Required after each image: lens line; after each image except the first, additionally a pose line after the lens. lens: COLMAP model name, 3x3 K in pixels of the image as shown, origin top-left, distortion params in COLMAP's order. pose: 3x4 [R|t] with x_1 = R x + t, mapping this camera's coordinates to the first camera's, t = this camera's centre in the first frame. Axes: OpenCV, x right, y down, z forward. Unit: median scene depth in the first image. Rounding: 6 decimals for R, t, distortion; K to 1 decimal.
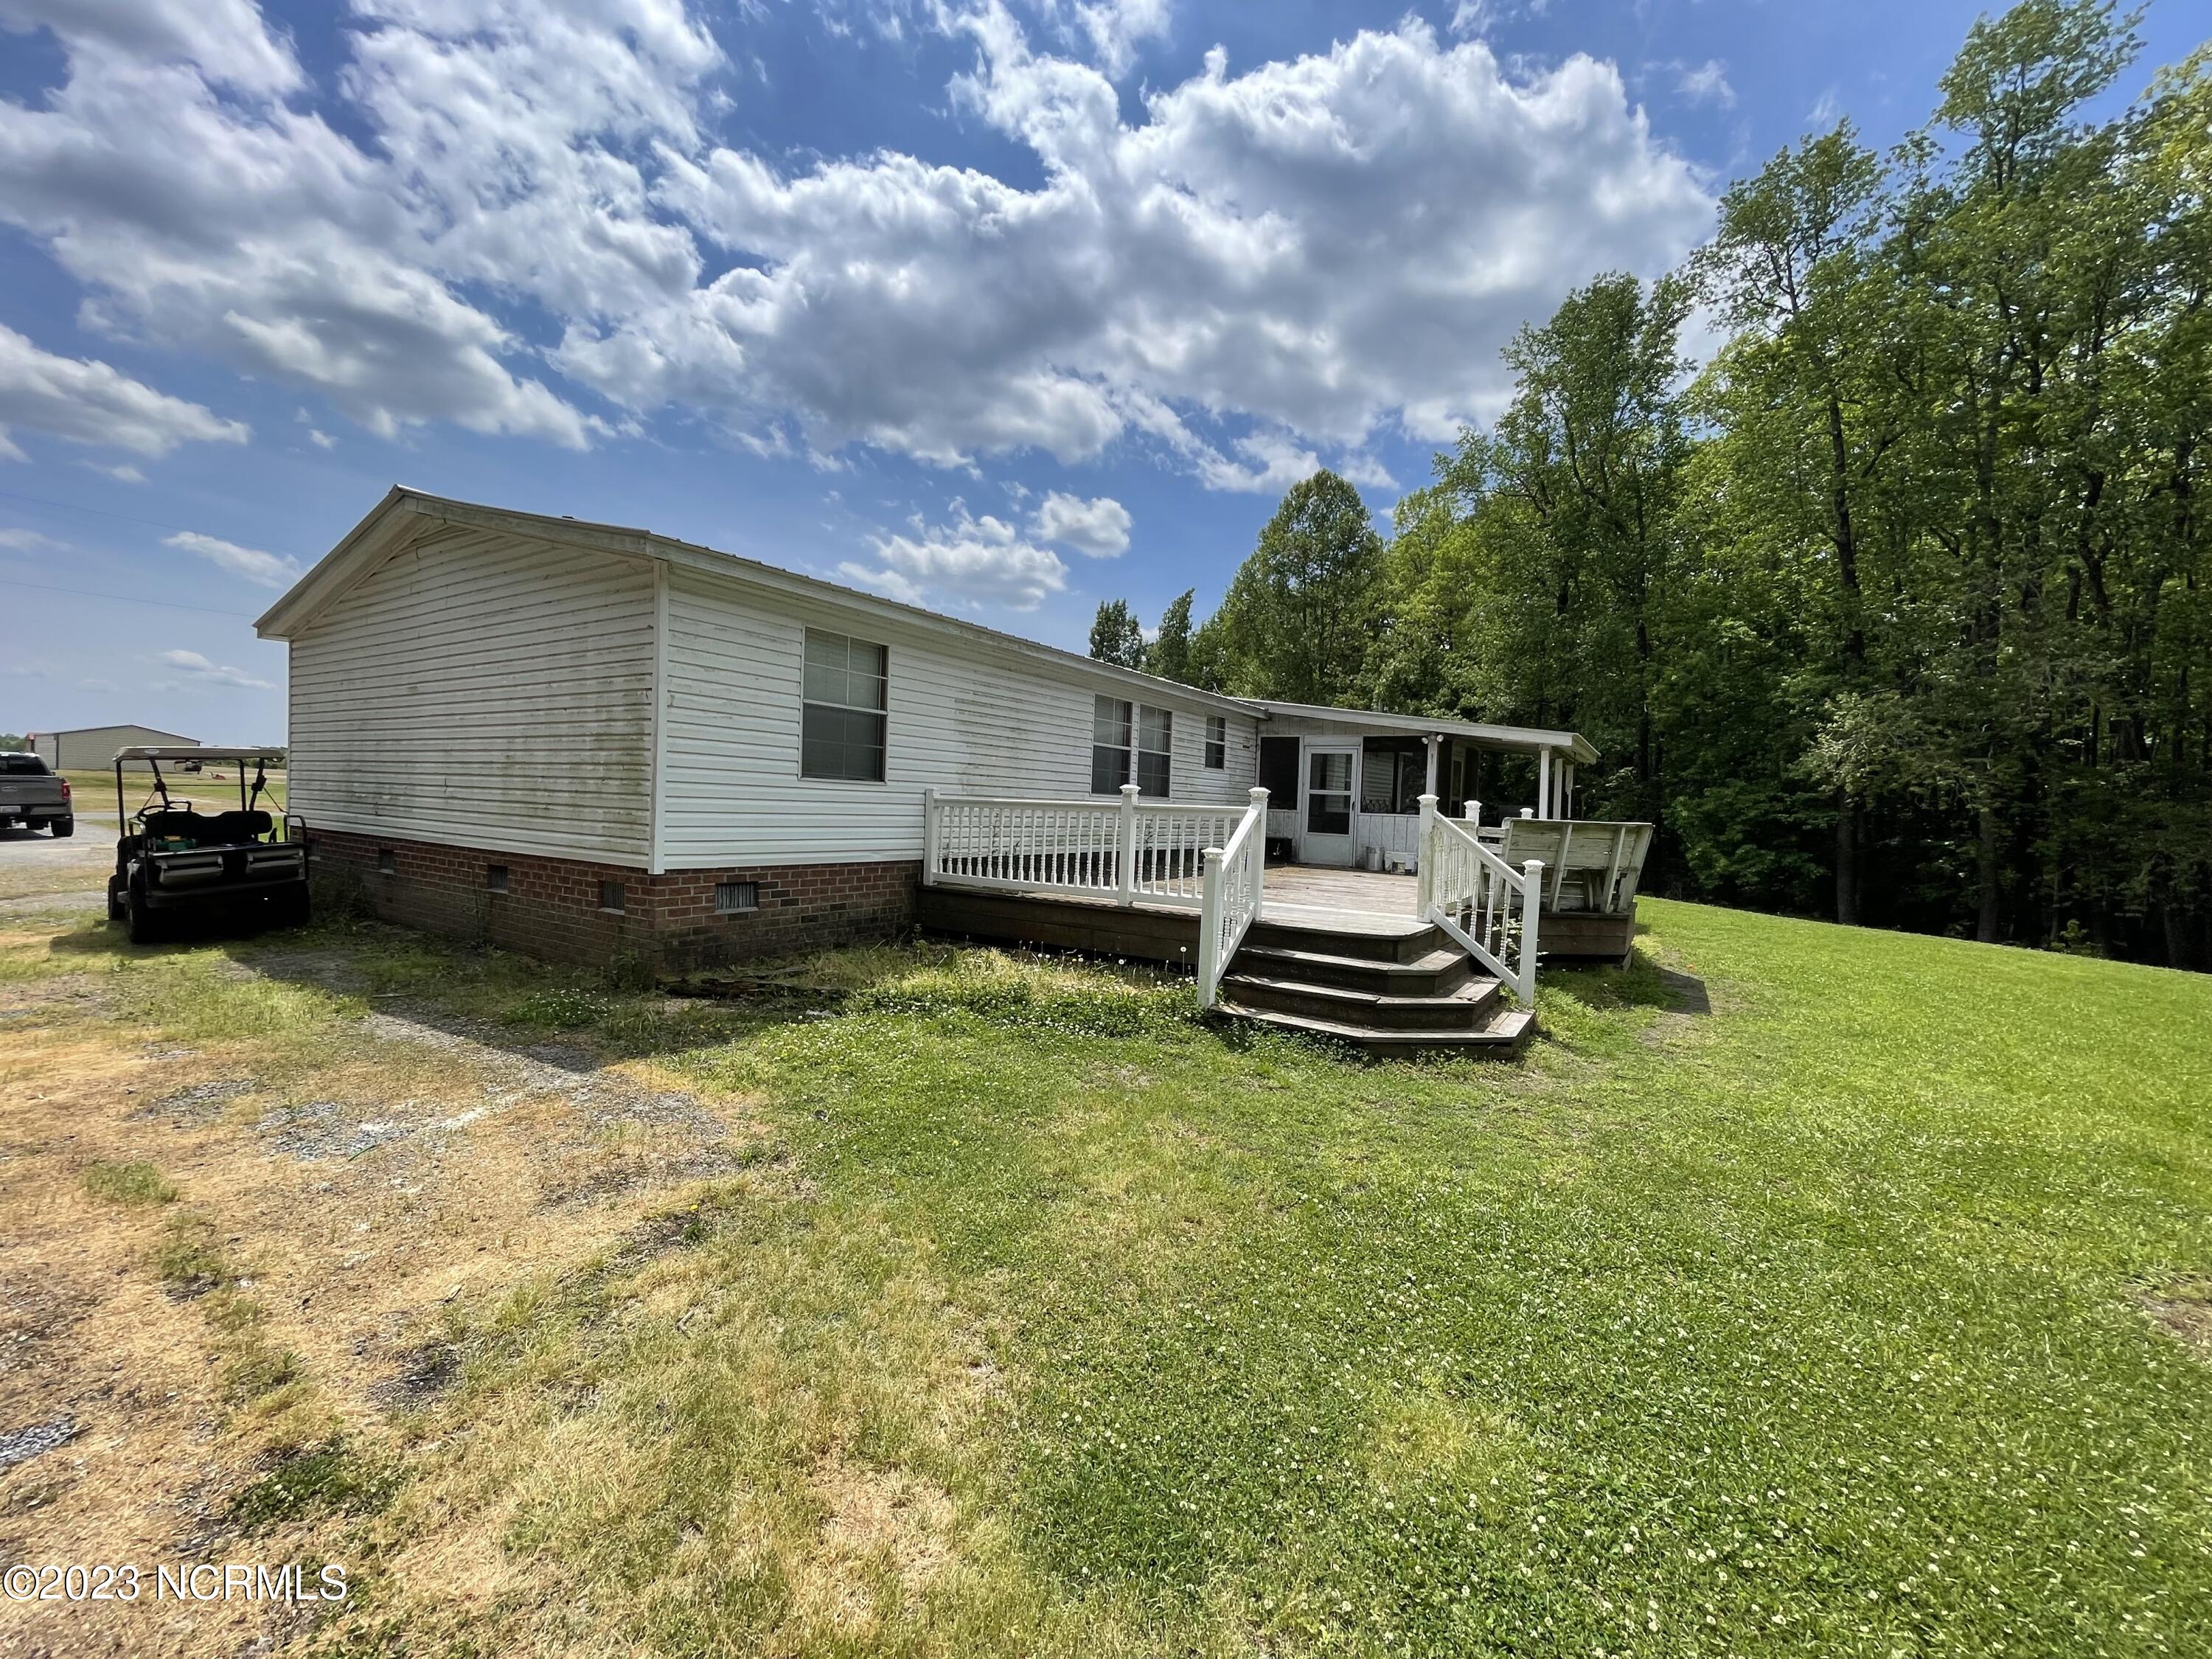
lens RADIAL K [[905.8, 0, 1073.7], [0, 905.8, 834.4], [0, 0, 1]] dist [-0.013079, 0.000025]
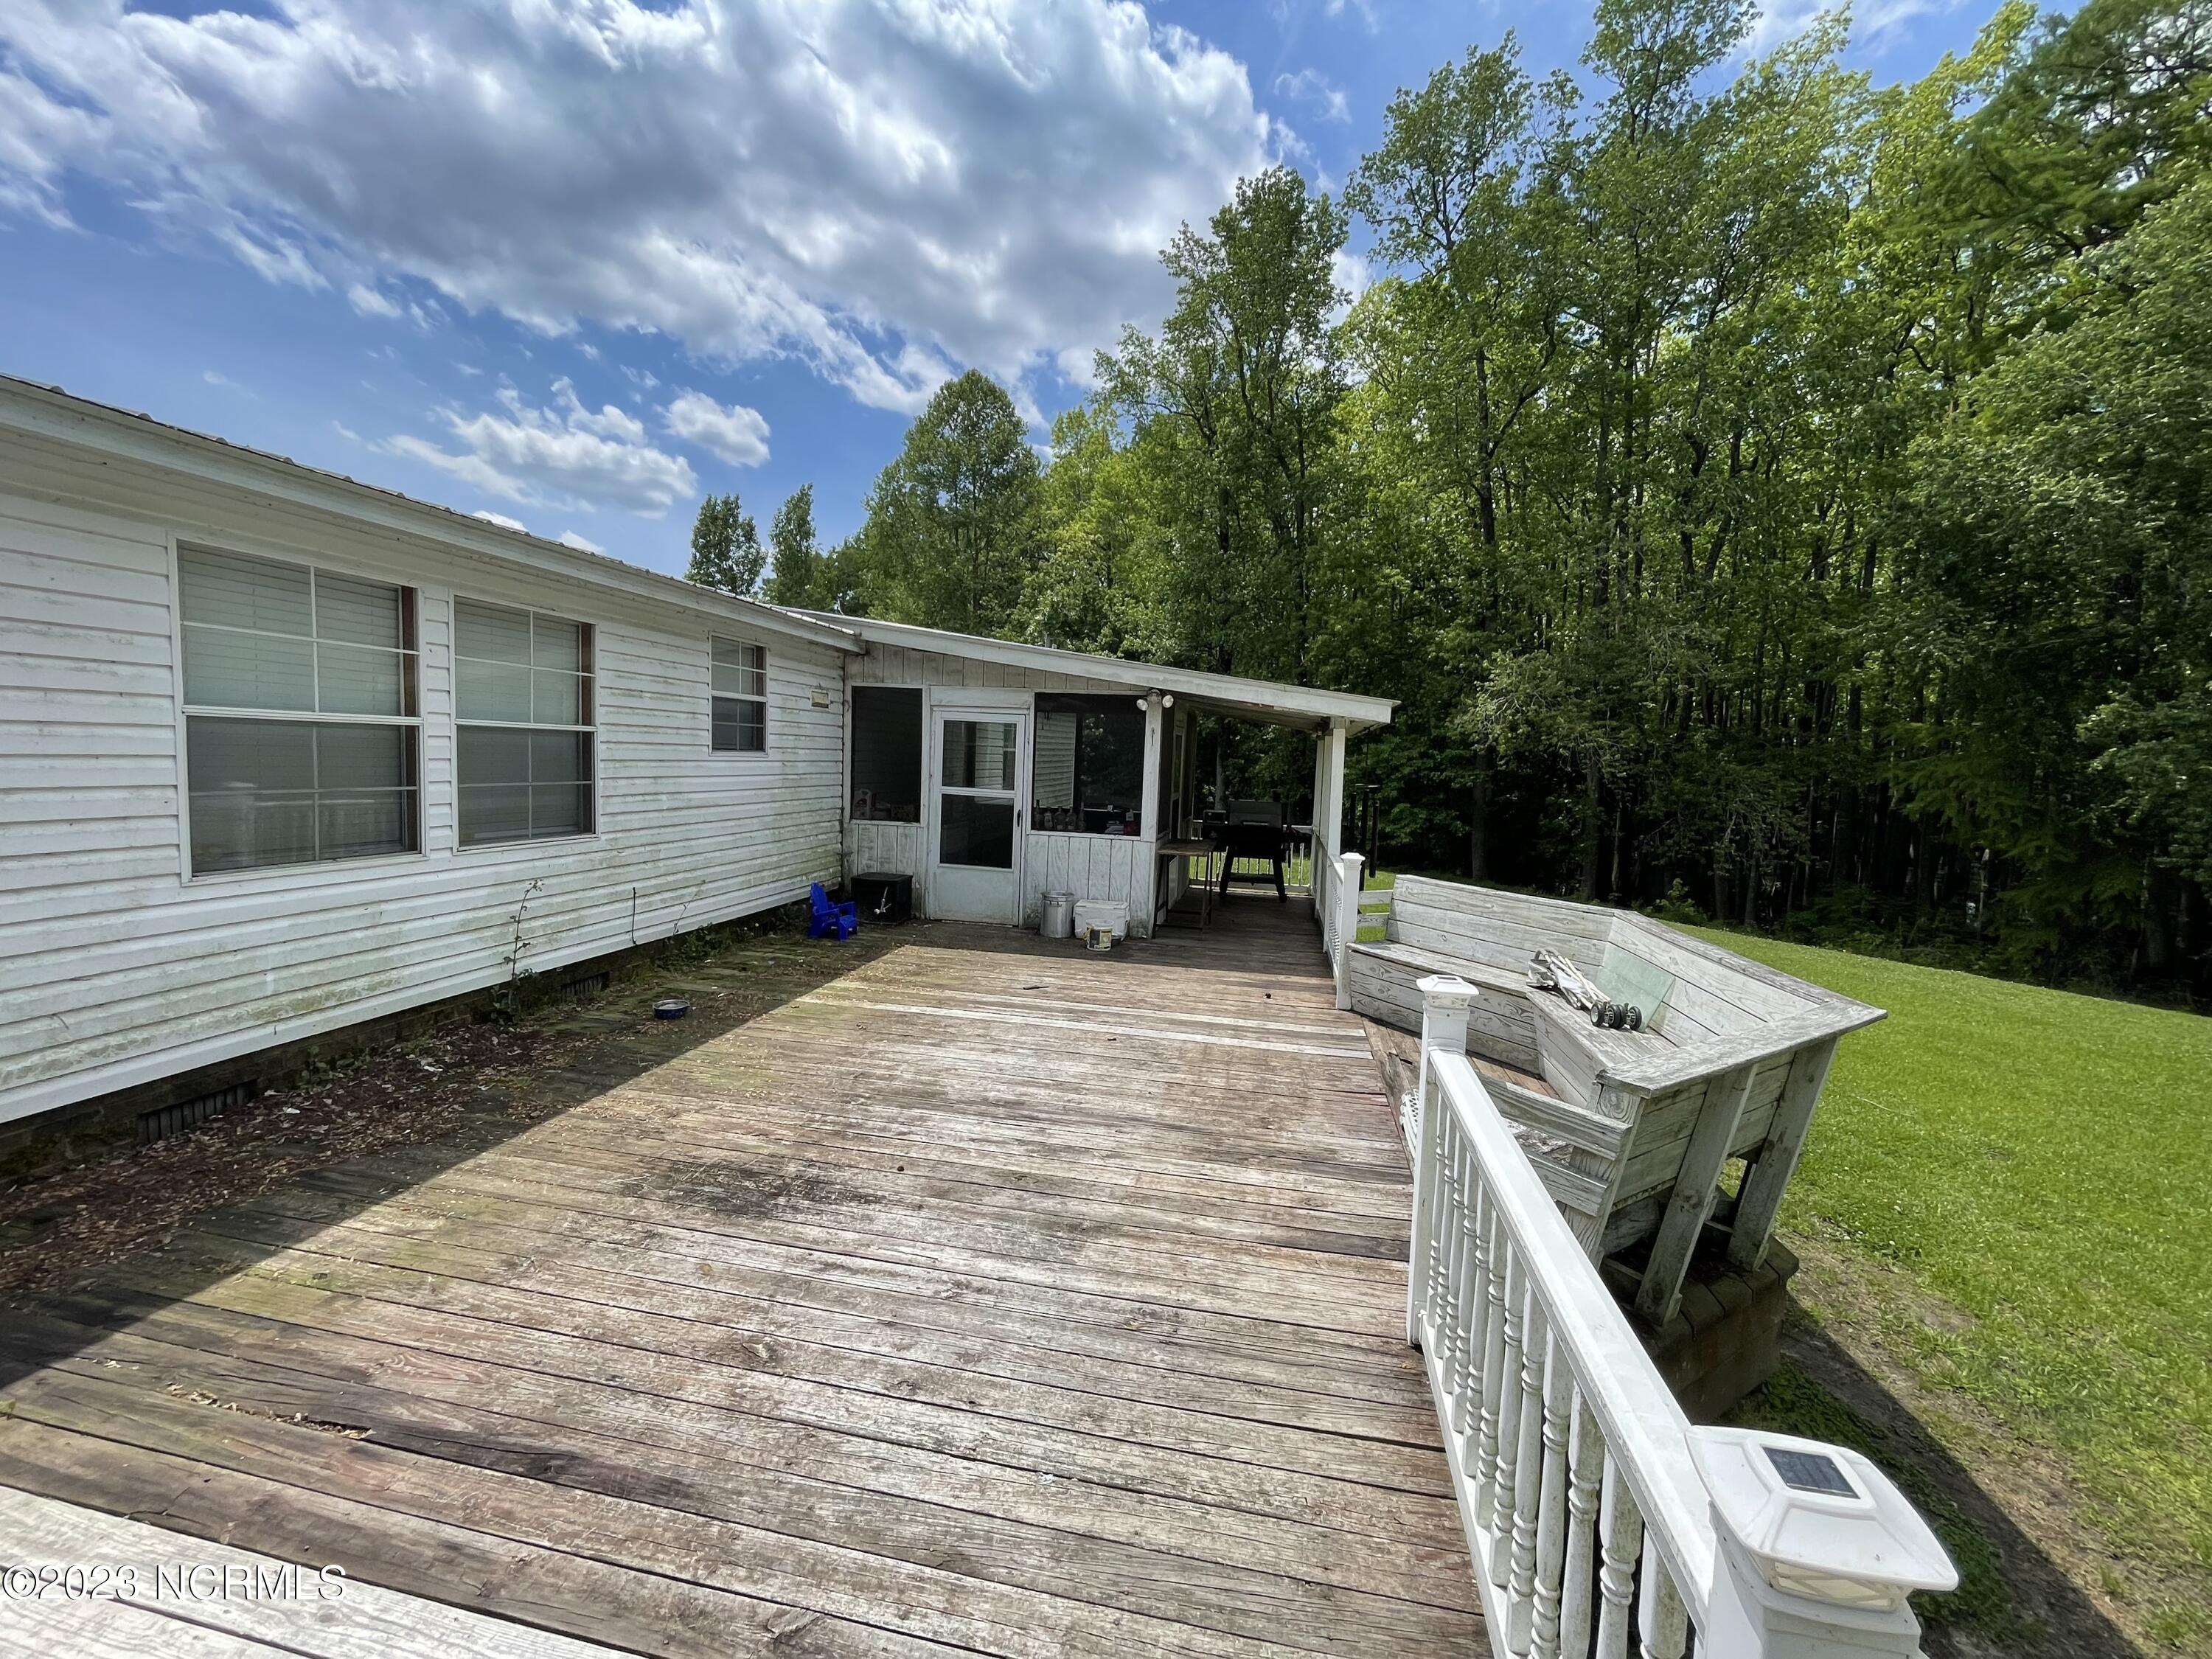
lens RADIAL K [[905.8, 0, 1073.7], [0, 905.8, 834.4], [0, 0, 1]] dist [-0.013079, 0.000025]
pose [[0.932630, -0.030958, 0.359503, 0.050390], [0.005219, 0.997366, 0.072347, -0.021644], [-0.360796, -0.065597, 0.930335, 0.168360]]
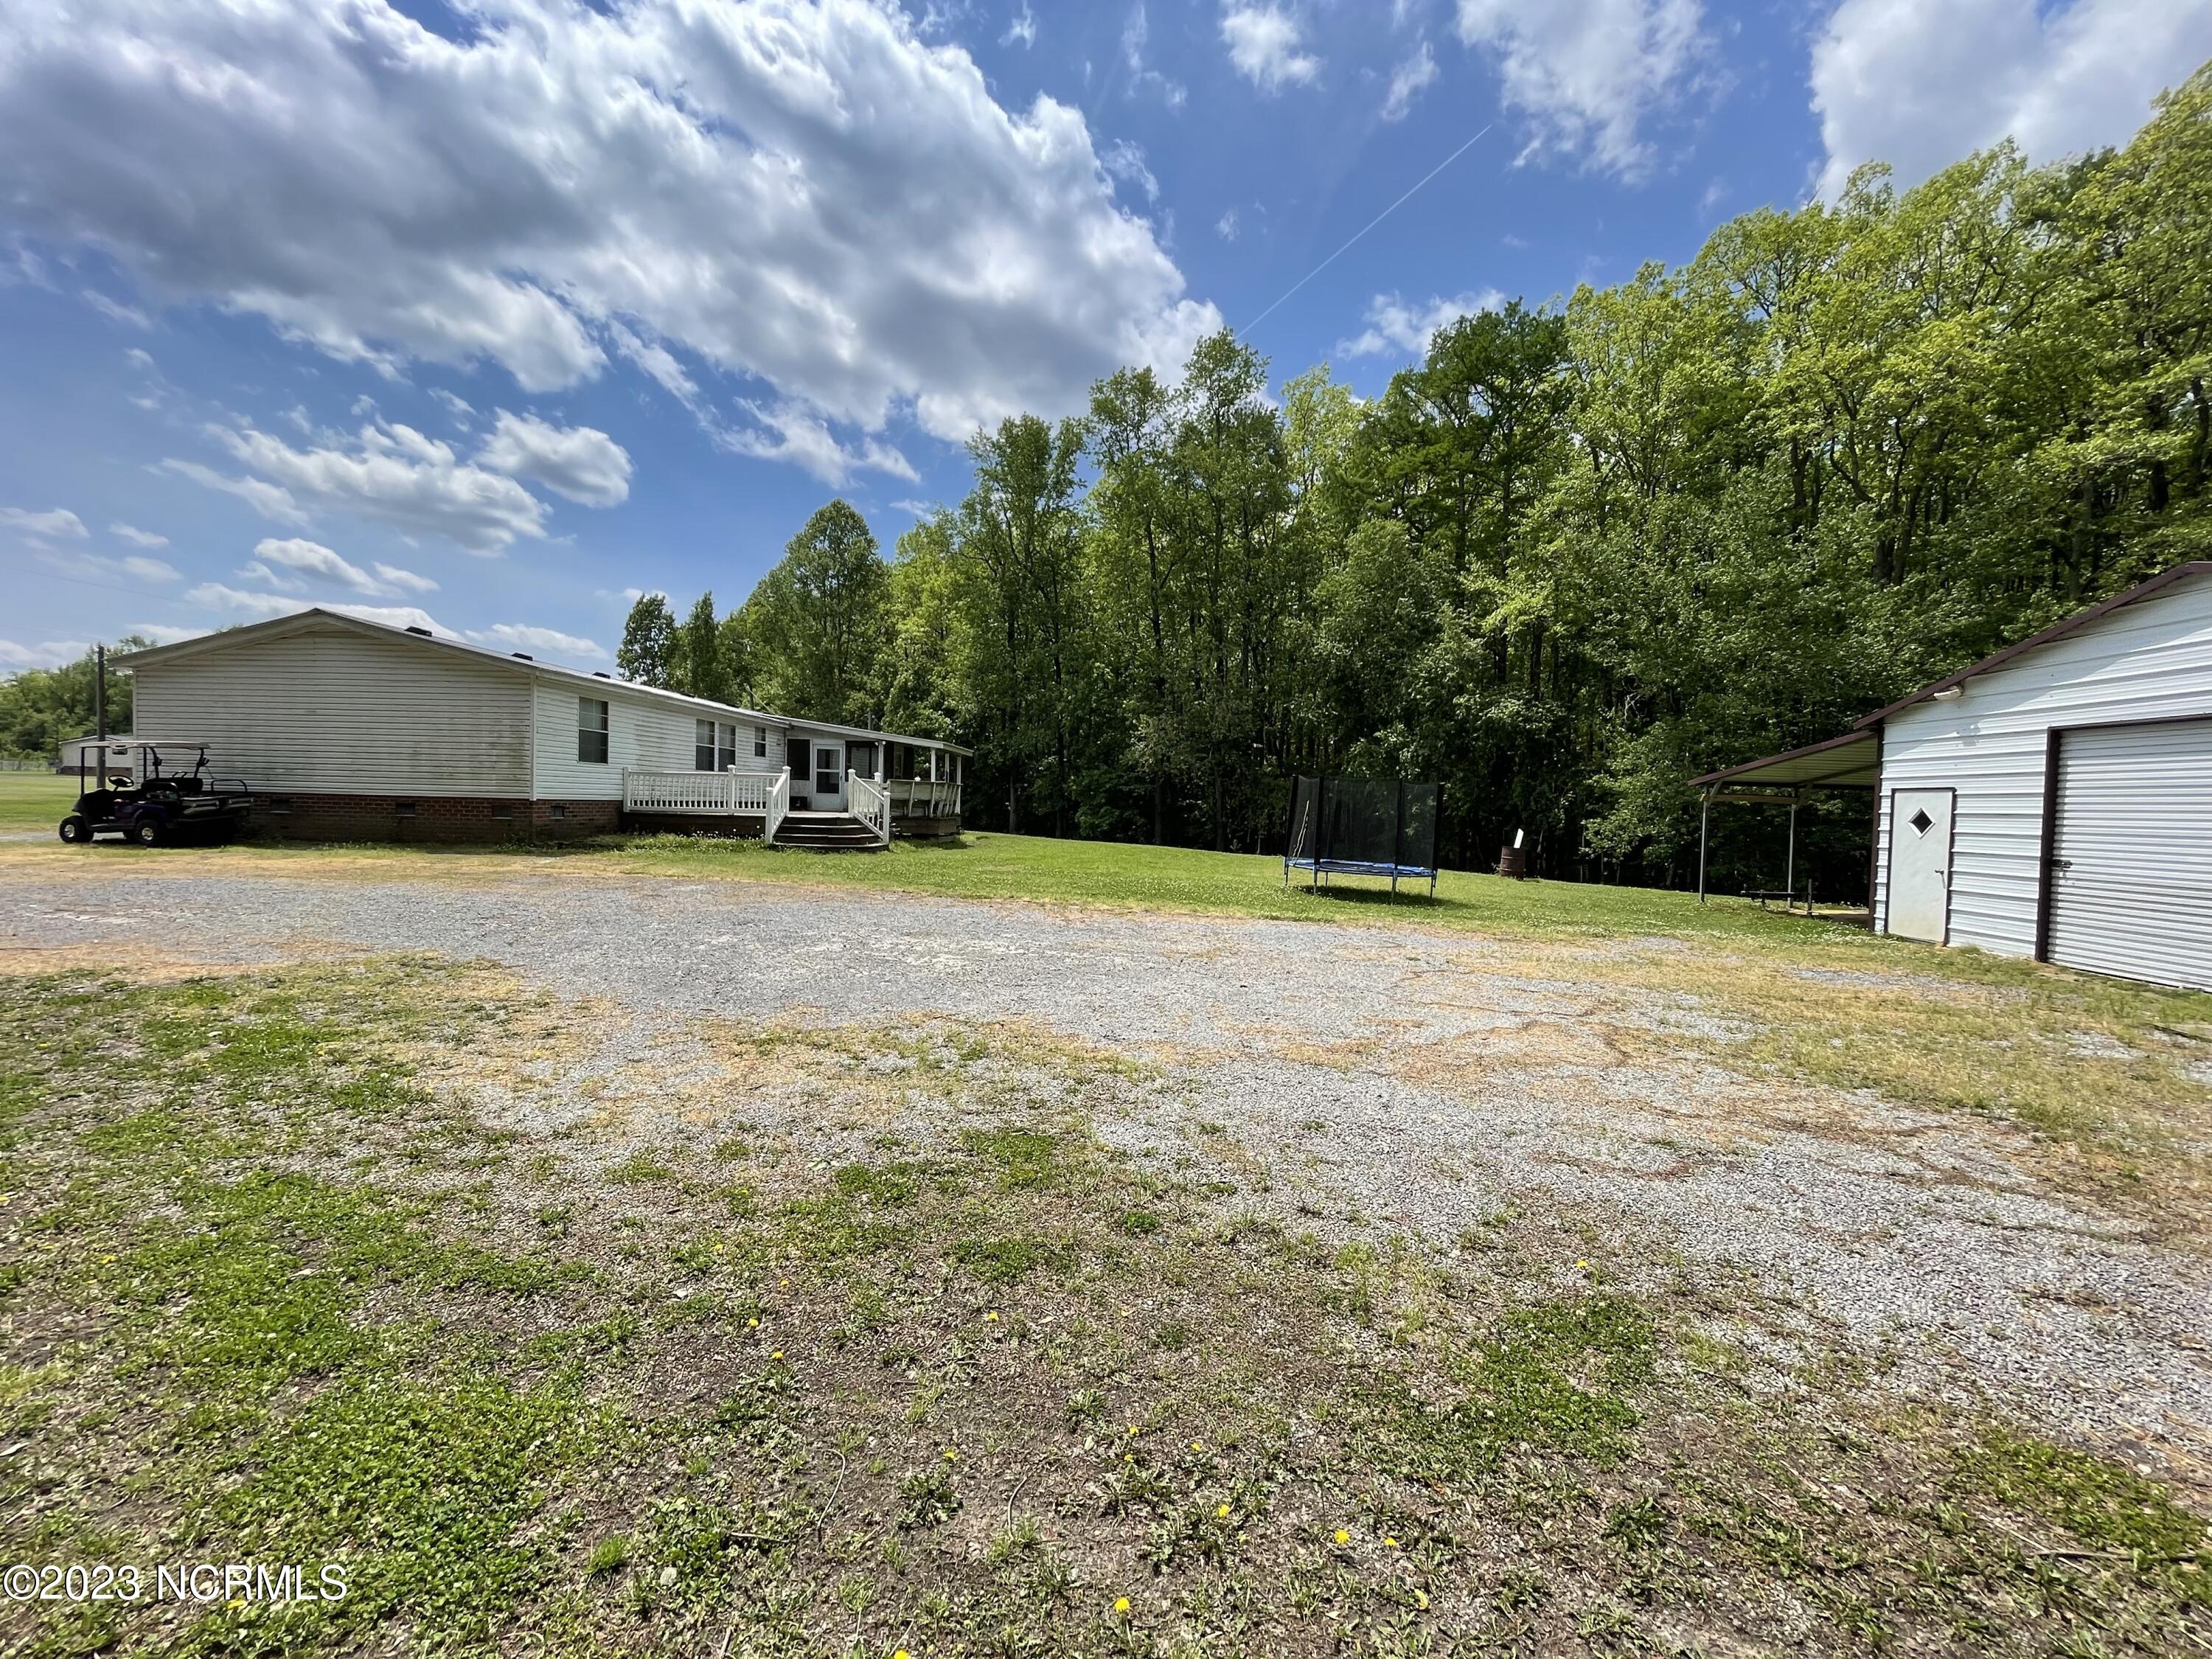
lens RADIAL K [[900.7, 0, 1153.0], [0, 900.7, 824.3], [0, 0, 1]] dist [0.000054, 0.000181]
pose [[0.831653, -0.032813, 0.554325, -0.065084], [0.028158, 0.999460, 0.016918, 0.018072], [-0.554581, 0.001538, 0.832128, -0.312262]]
